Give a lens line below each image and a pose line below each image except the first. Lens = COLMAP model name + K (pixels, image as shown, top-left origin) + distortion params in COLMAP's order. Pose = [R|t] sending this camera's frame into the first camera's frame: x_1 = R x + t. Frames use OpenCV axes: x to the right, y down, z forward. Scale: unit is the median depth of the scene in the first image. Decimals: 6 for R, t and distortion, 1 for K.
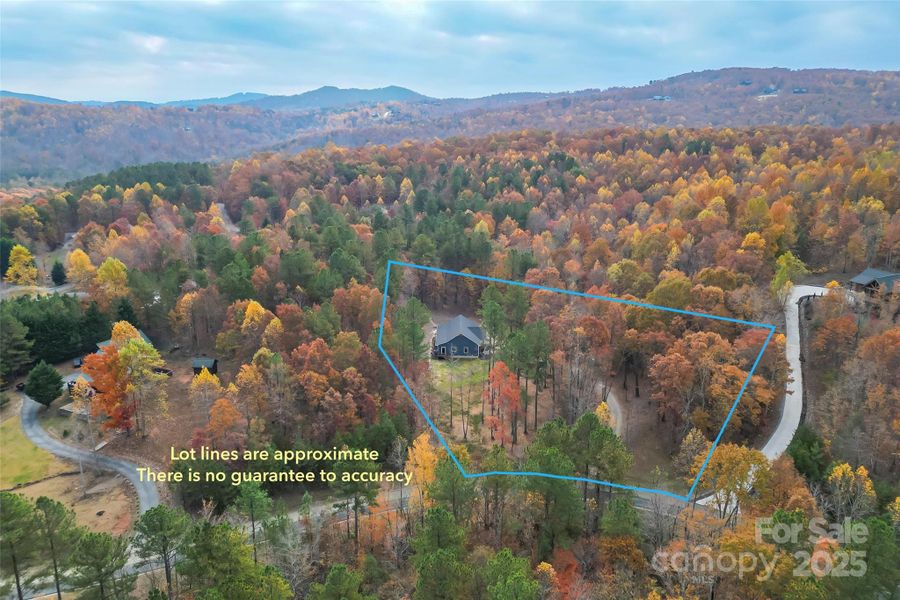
lens RADIAL K [[458.0, 0, 456.8], [0, 458.0, 300.4], [0, 0, 1]] dist [0.028690, -0.001157]
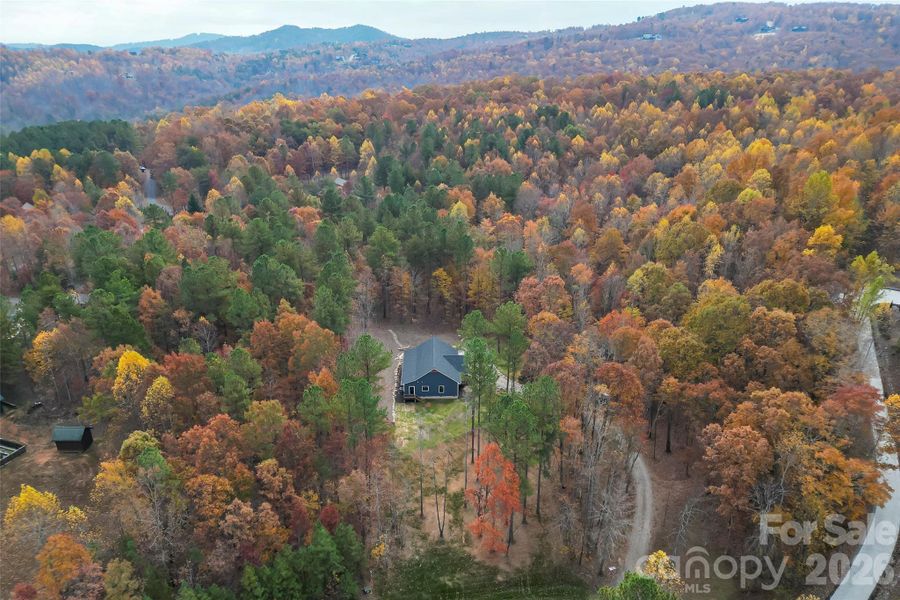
lens RADIAL K [[463.2, 0, 447.4], [0, 463.2, 308.5], [0, 0, 1]] dist [0.019373, 0.001408]
pose [[0.999431, -0.020631, 0.026683, 0.007350], [0.017539, 0.993631, 0.111313, -0.063062], [-0.028810, -0.110782, 0.993427, 0.148027]]
